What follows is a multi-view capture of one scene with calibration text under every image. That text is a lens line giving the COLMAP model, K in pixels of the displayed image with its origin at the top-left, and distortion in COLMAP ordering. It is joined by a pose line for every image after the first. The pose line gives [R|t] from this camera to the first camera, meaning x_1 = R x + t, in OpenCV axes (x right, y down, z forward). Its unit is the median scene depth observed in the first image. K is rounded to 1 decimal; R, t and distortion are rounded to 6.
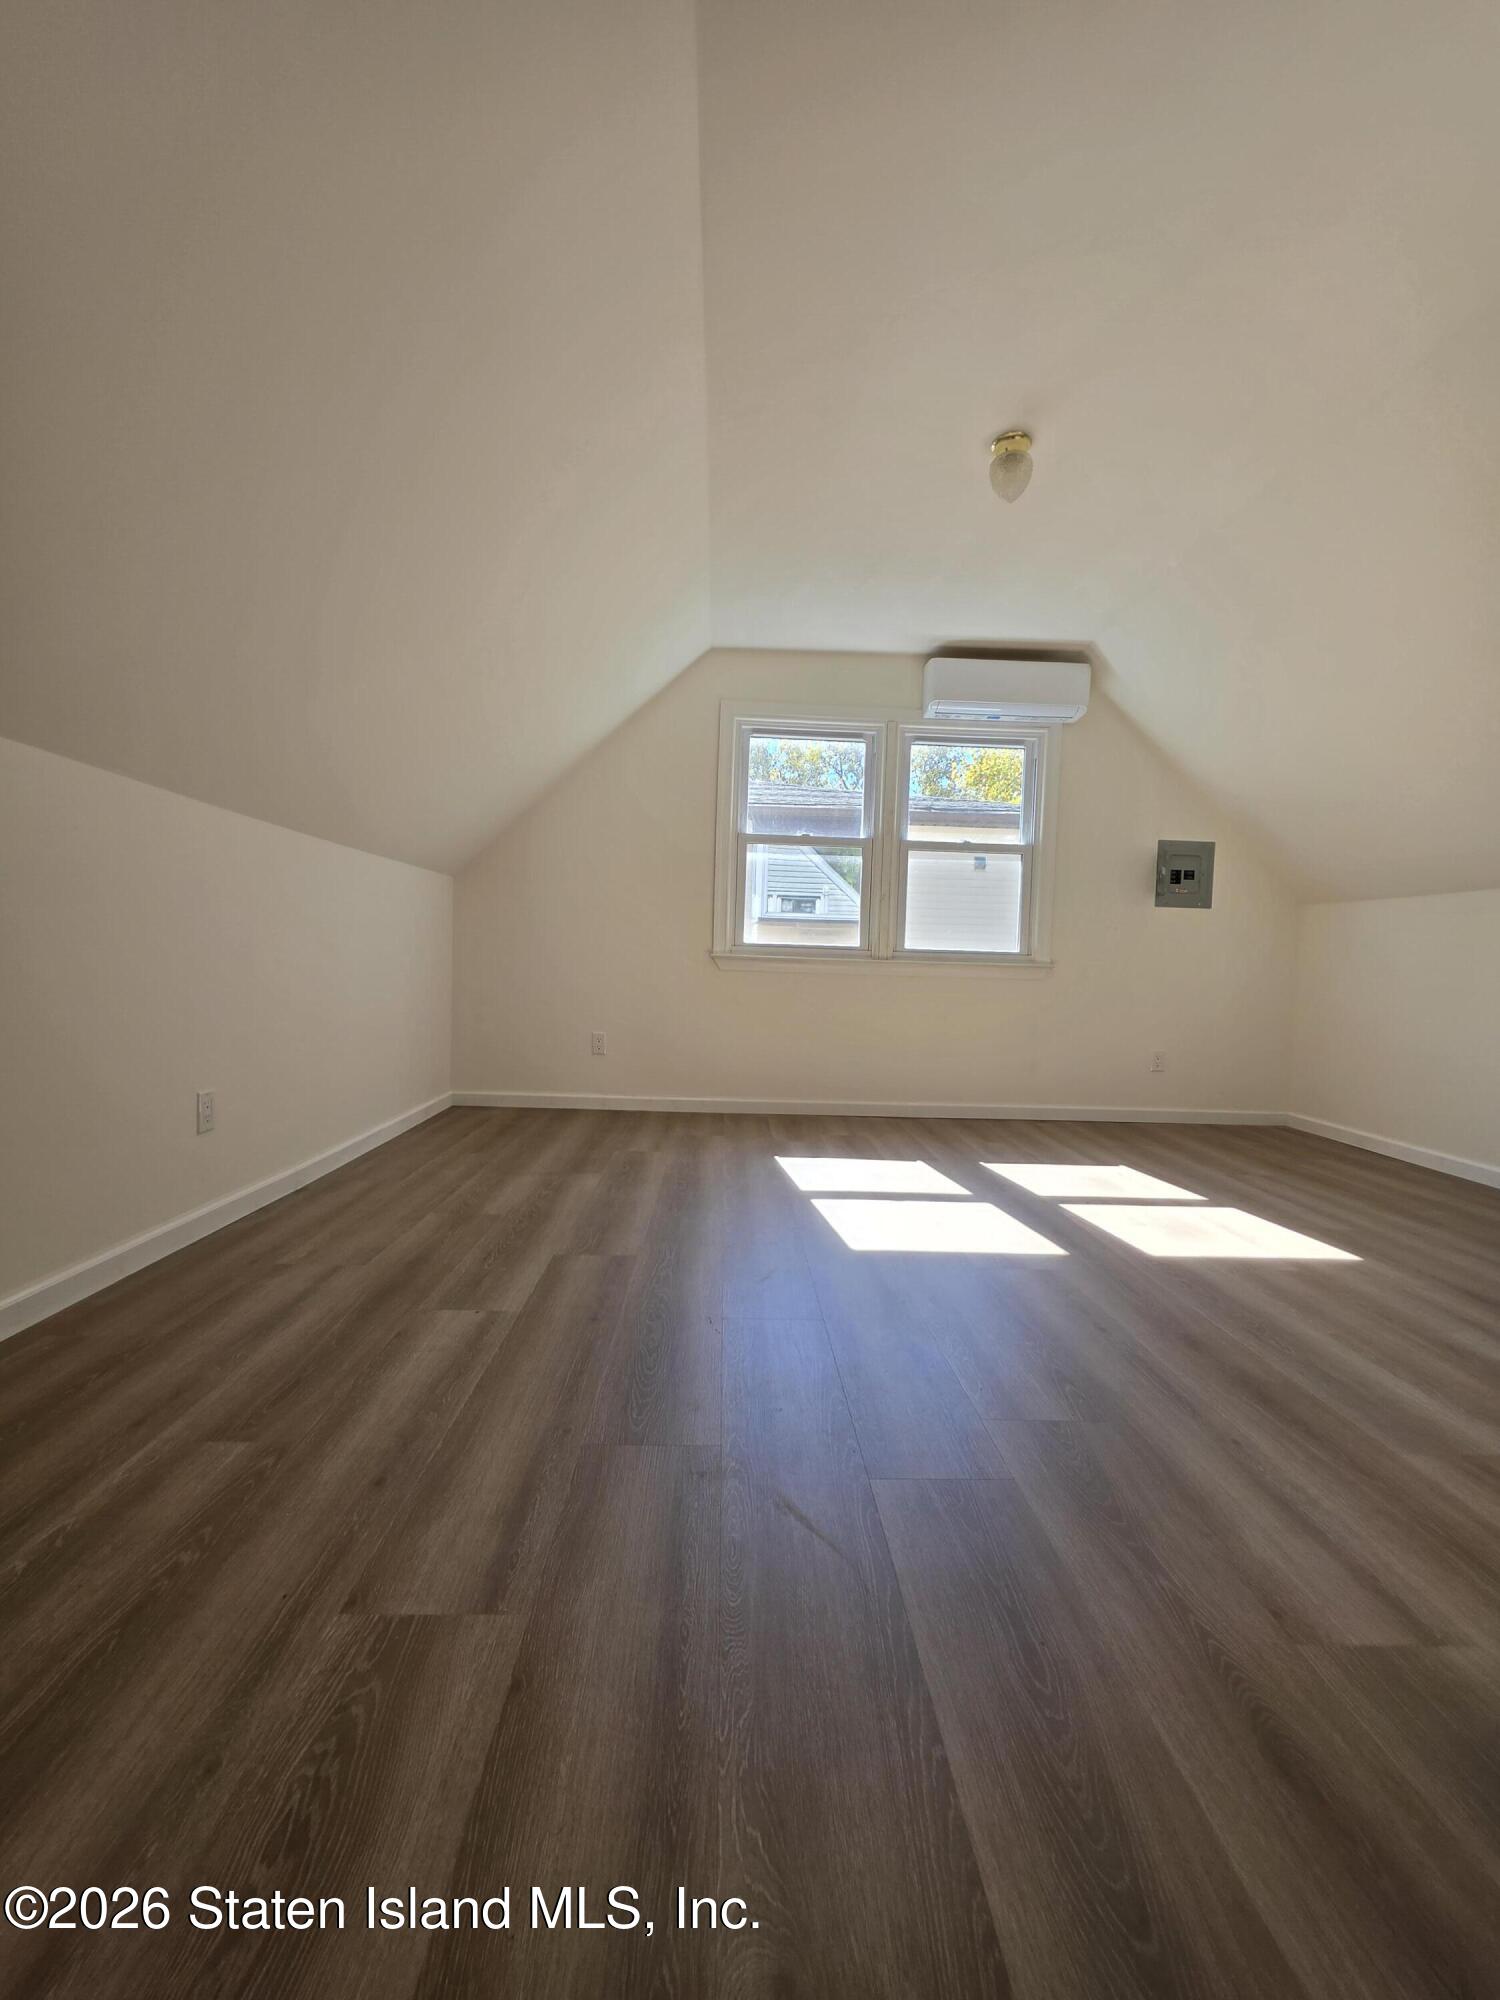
lens RADIAL K [[801.5, 0, 745.8], [0, 801.5, 1018.8], [0, 0, 1]] dist [0.001267, 0.000670]
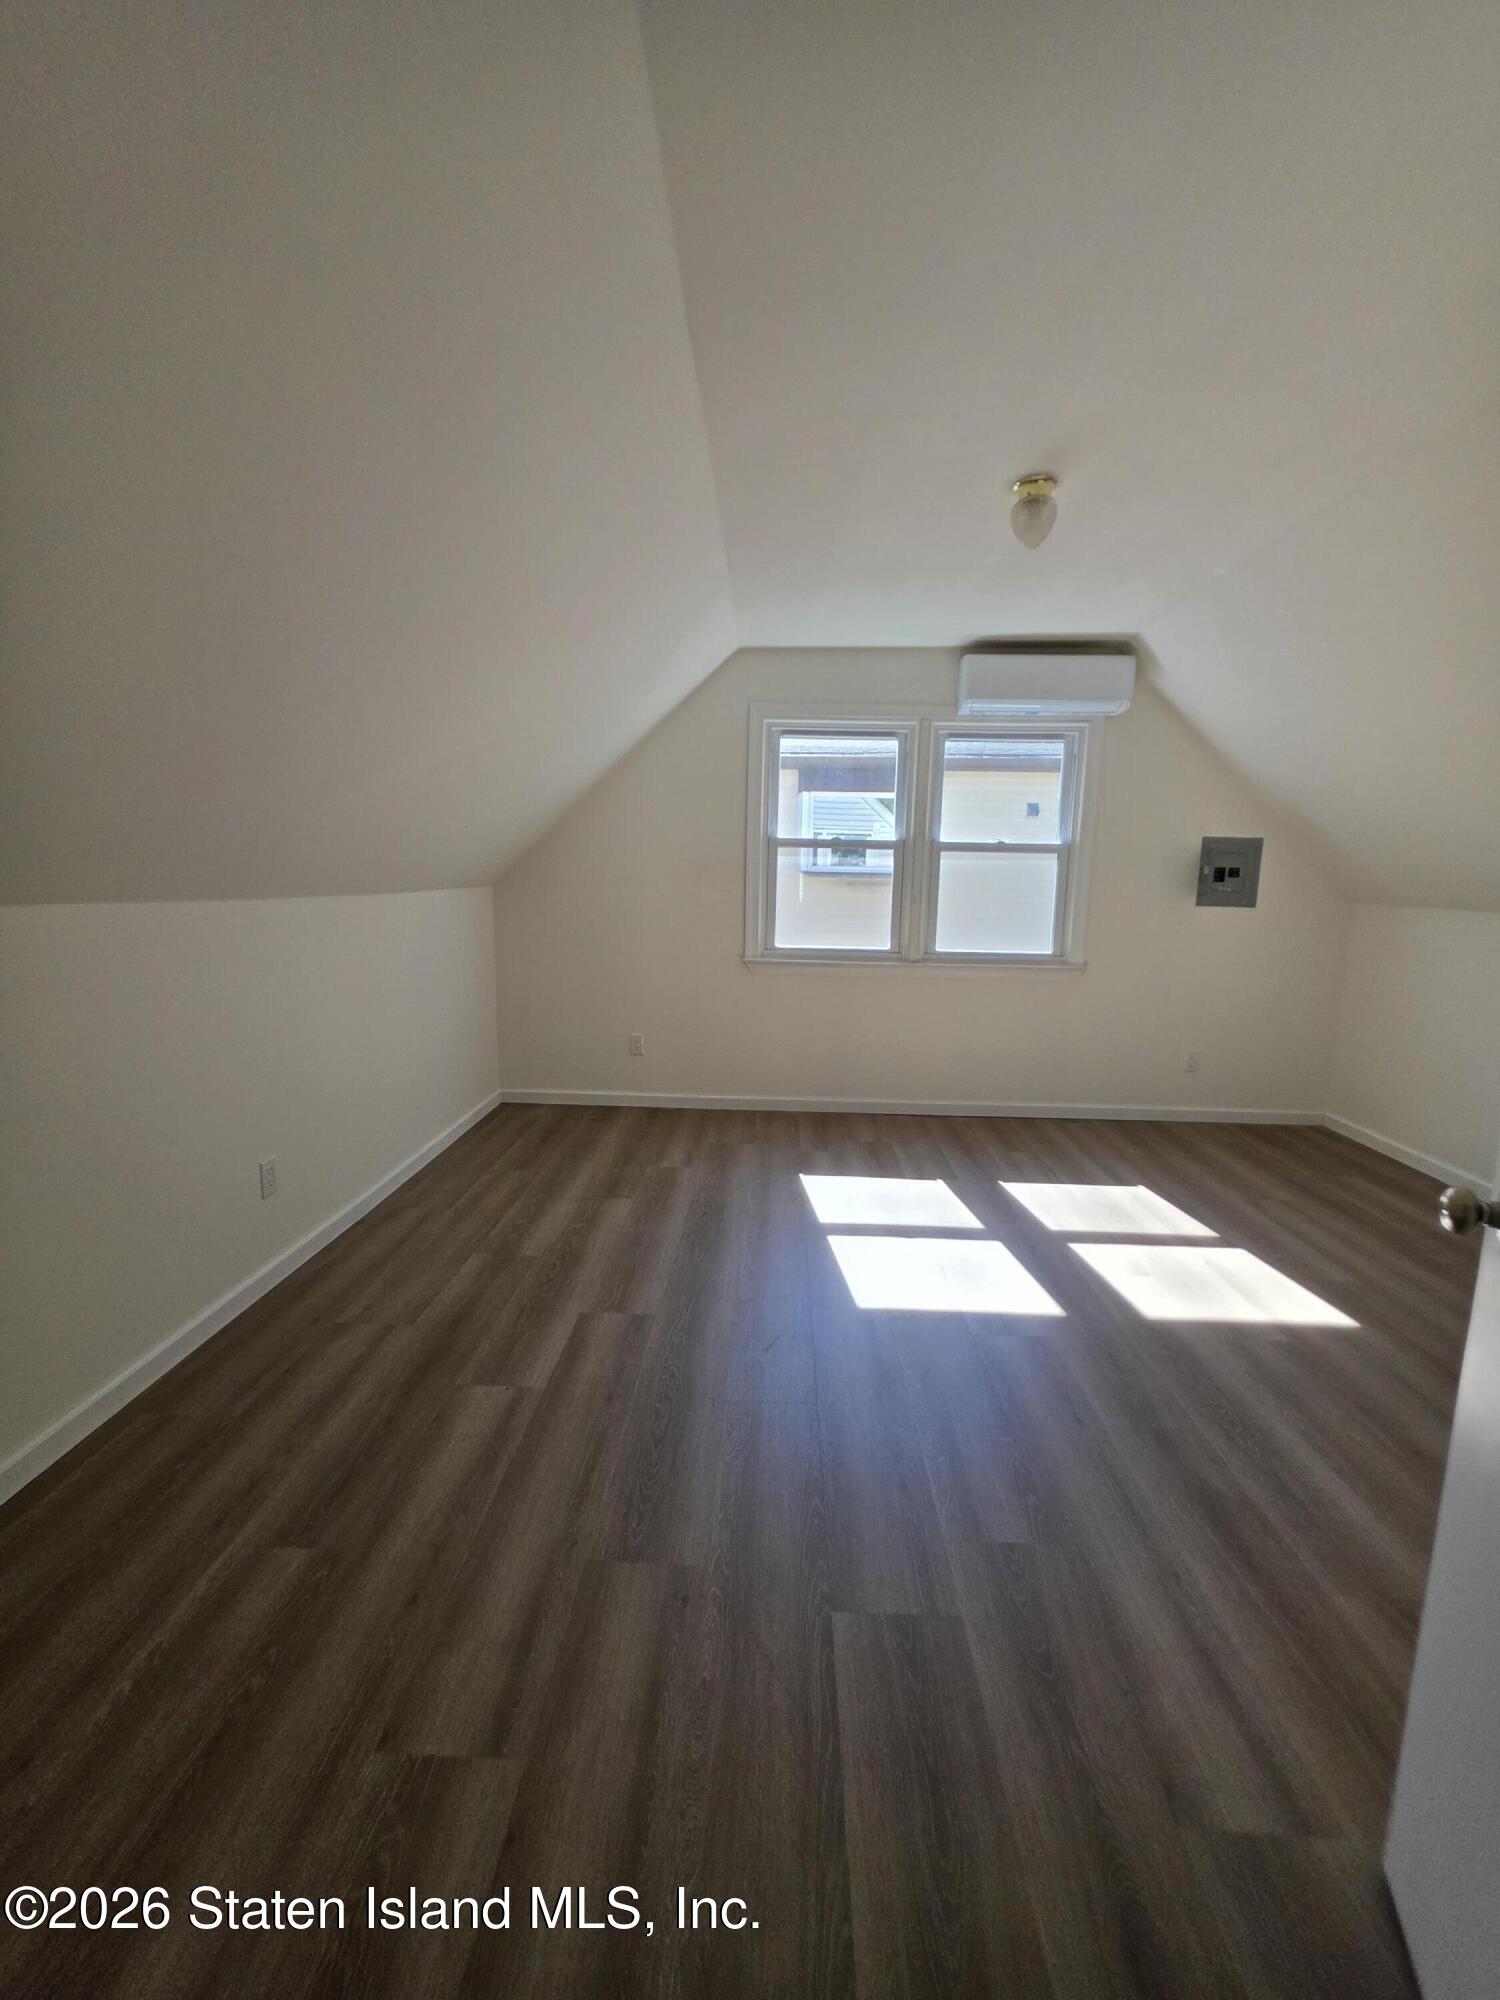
lens RADIAL K [[801.5, 0, 757.7], [0, 801.5, 989.6], [0, 0, 1]] dist [0.001267, 0.000670]
pose [[0.997750, -0.001053, -0.067042, 0.072195], [0.008011, 0.994587, 0.103601, -0.241519], [0.066570, -0.103905, 0.992357, -0.025903]]
